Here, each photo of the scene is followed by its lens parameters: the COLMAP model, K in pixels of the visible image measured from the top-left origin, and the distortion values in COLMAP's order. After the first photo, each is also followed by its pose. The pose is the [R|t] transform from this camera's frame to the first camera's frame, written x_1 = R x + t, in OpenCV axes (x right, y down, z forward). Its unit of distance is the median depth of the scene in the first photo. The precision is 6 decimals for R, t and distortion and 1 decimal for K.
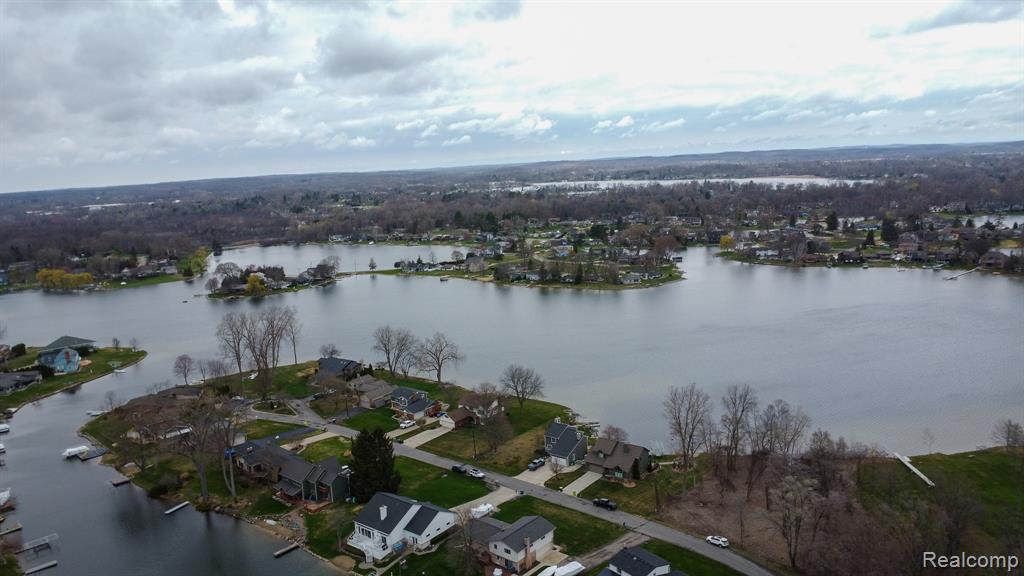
lens RADIAL K [[750.3, 0, 510.4], [0, 750.3, 285.0], [0, 0, 1]] dist [-0.021708, -0.011534]
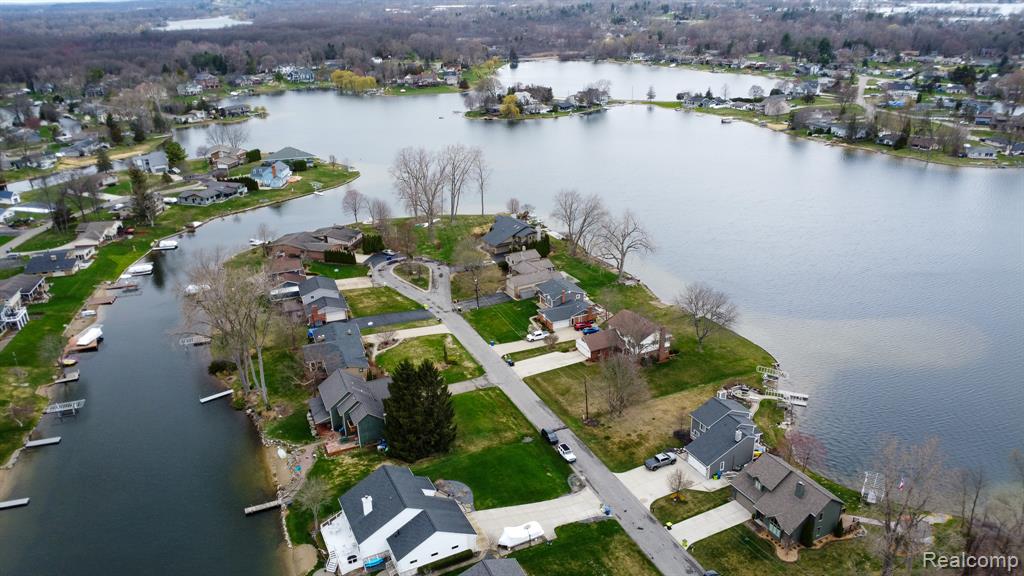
lens RADIAL K [[750.3, 0, 512.6], [0, 750.3, 292.6], [0, 0, 1]] dist [-0.021708, -0.011534]
pose [[0.901557, 0.191175, -0.388132, 0.051916], [-0.090713, 0.960667, 0.262470, -0.020572], [0.423044, -0.201424, 0.883438, 0.149312]]
